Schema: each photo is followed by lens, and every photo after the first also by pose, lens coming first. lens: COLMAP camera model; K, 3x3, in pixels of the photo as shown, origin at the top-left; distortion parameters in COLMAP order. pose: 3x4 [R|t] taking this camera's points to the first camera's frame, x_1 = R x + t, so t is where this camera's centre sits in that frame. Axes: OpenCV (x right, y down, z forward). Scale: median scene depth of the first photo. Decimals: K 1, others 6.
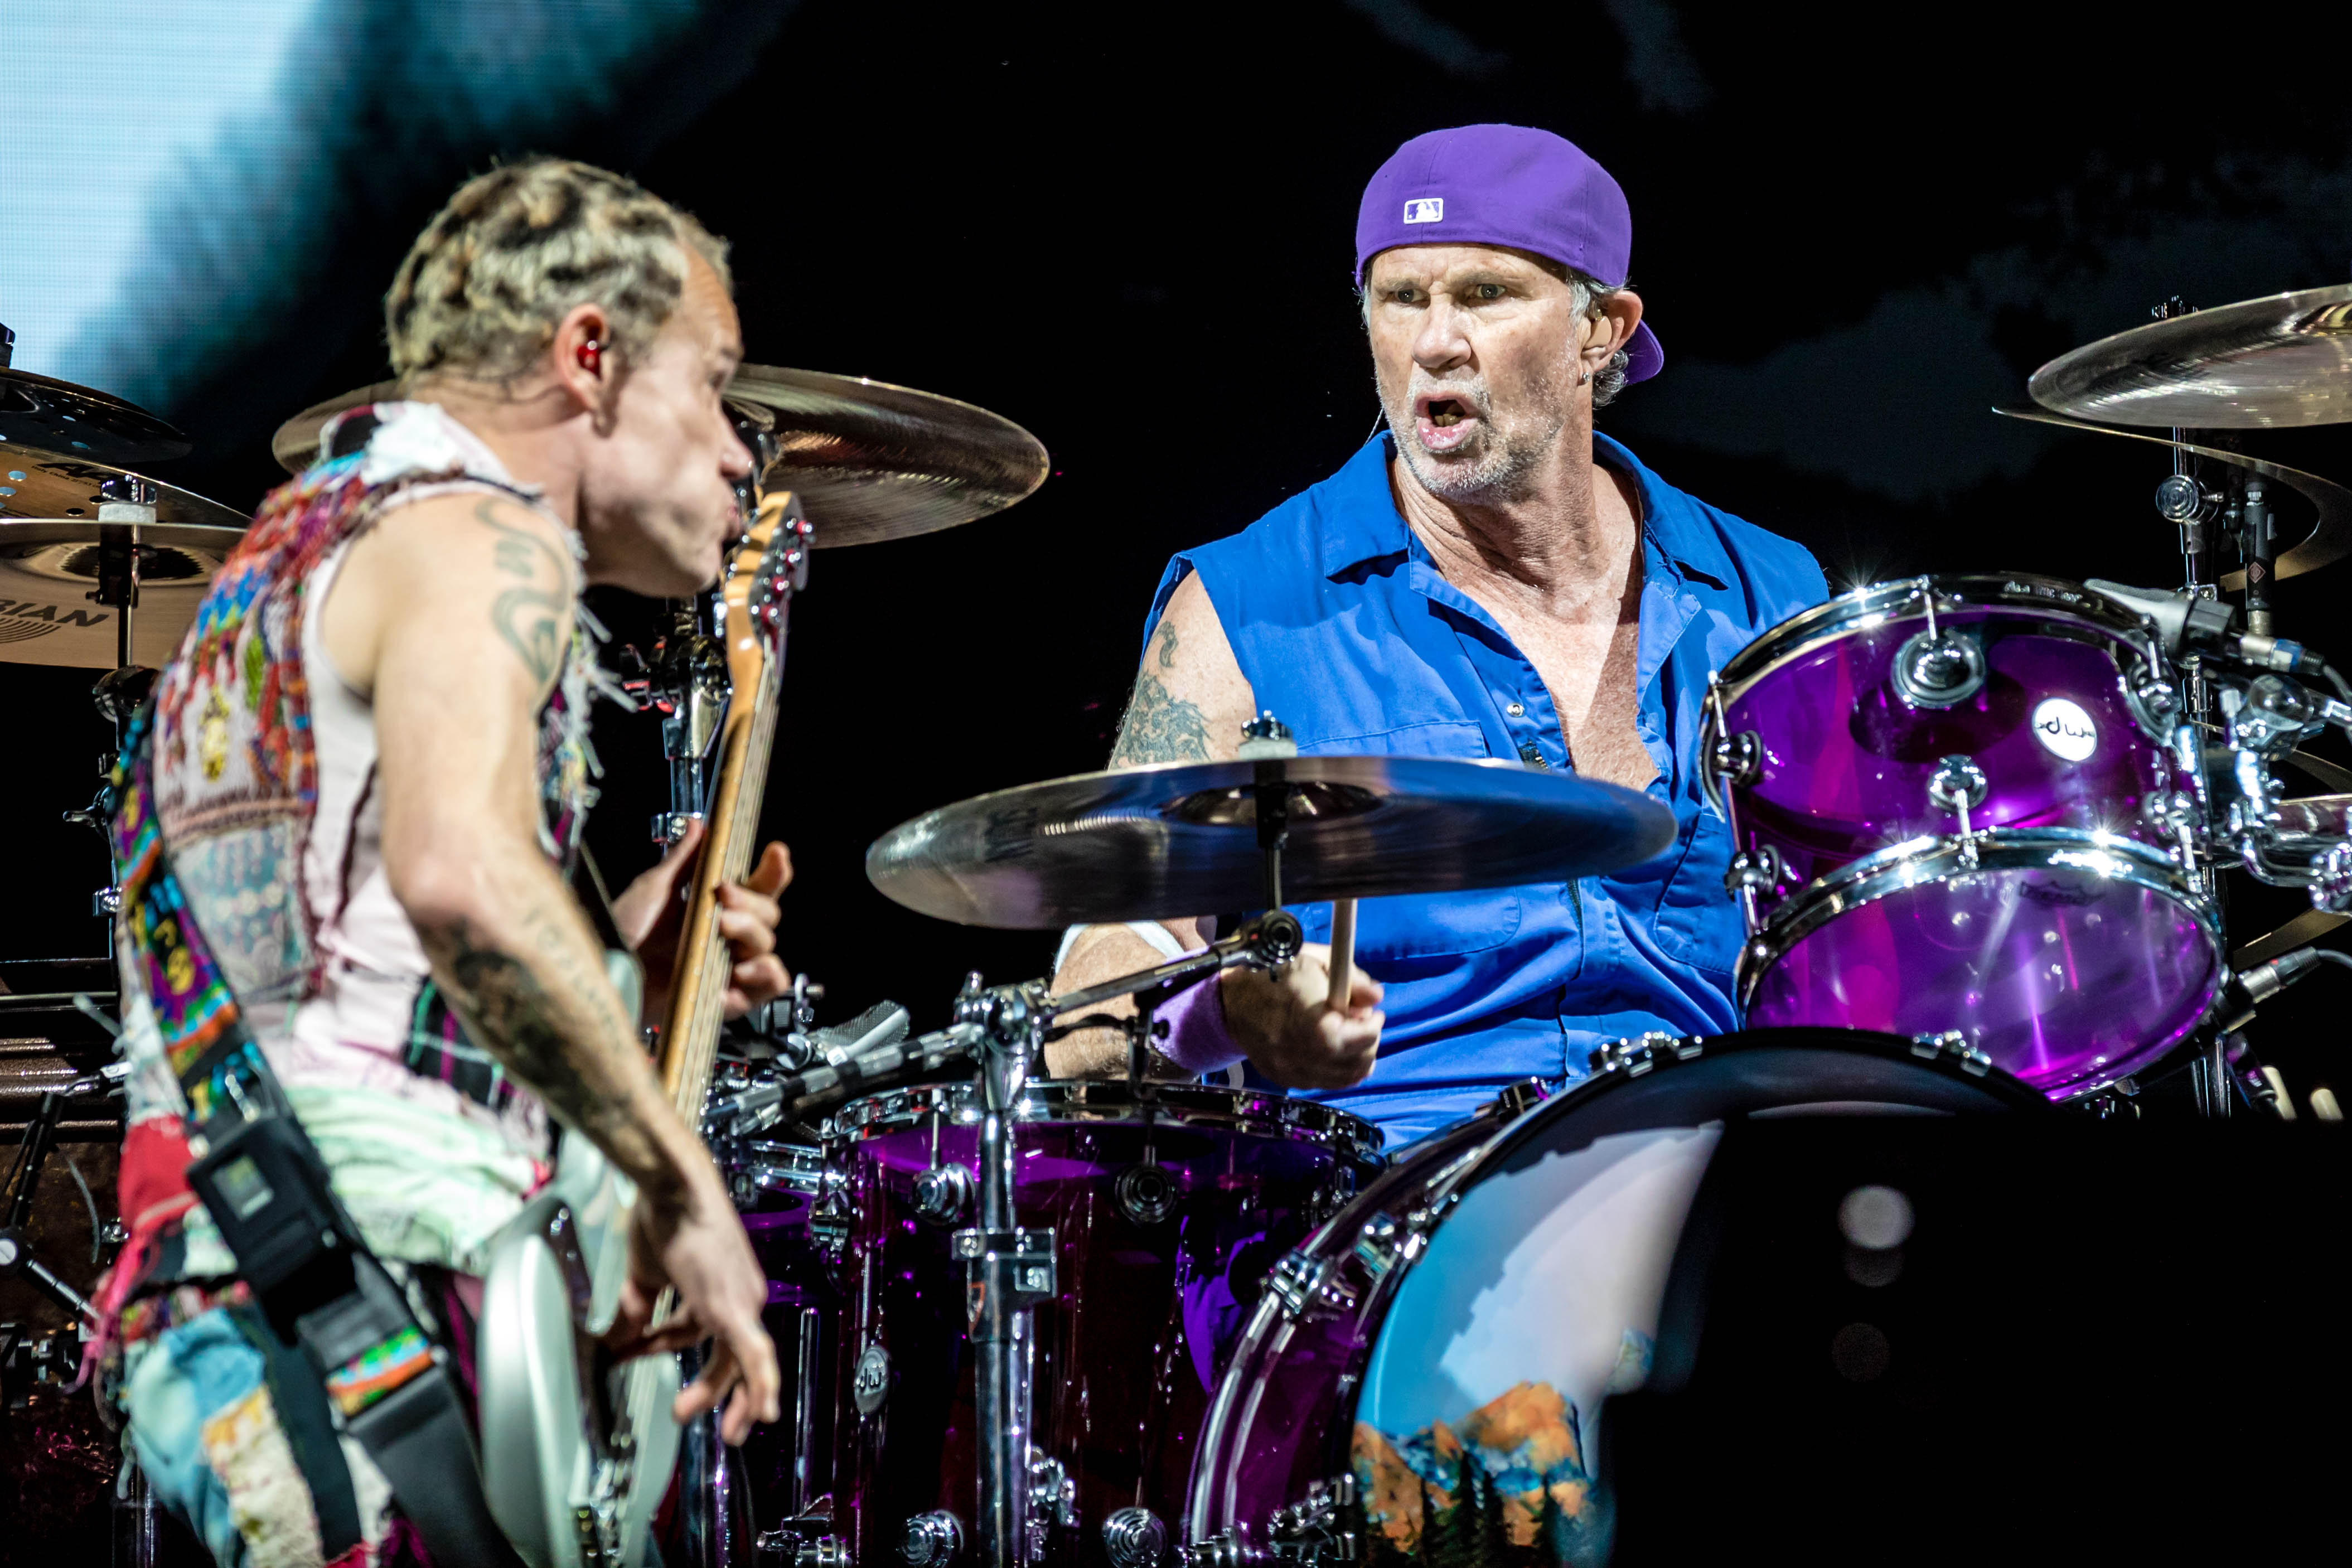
lens RADIAL K [[13569.2, 0, 1177.3], [0, 13569.2, 782.4], [0, 0, 1]] dist [0.239669, 0.000000]
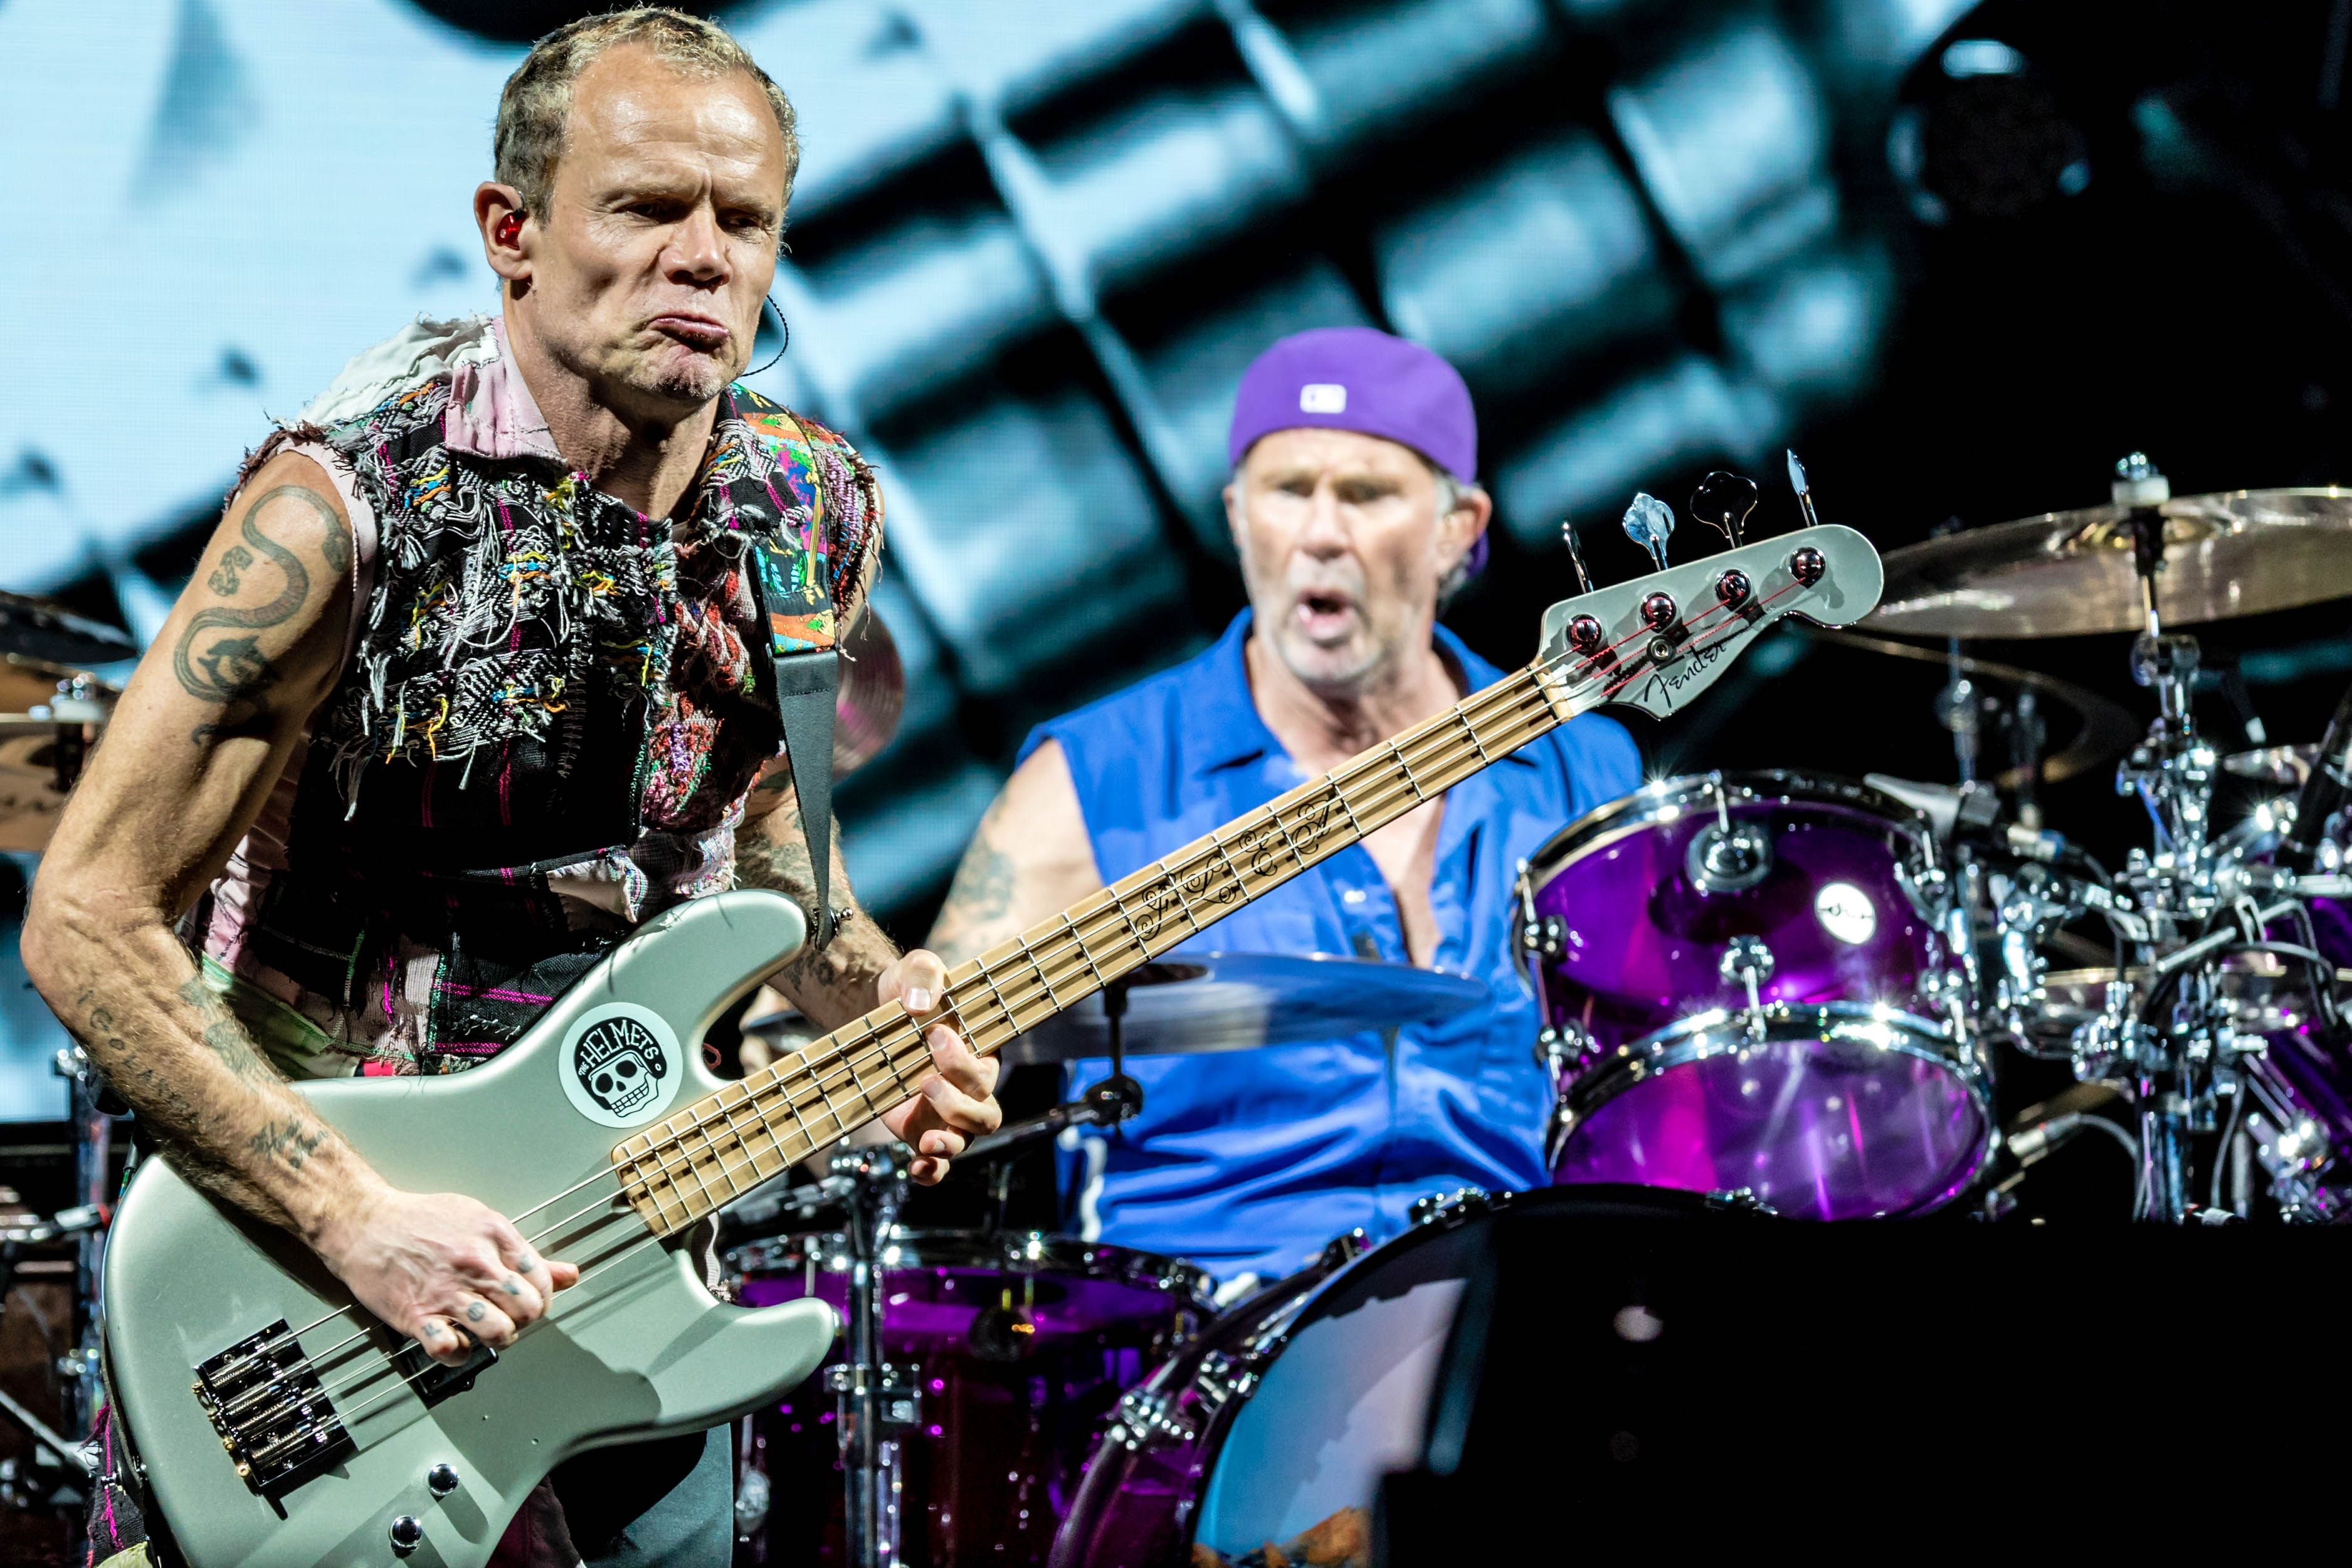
lens RADIAL K [[10579.9, 0, 1180.8], [0, 10579.9, 790.2], [0, 0, 1]] dist [-1.035902, 0.000000]
pose [[0.999812, 0.002069, 0.019275, -0.004505], [-0.001793, 0.999896, -0.014299, -0.001548], [-0.019303, 0.014262, 0.999712, 0.150906]]
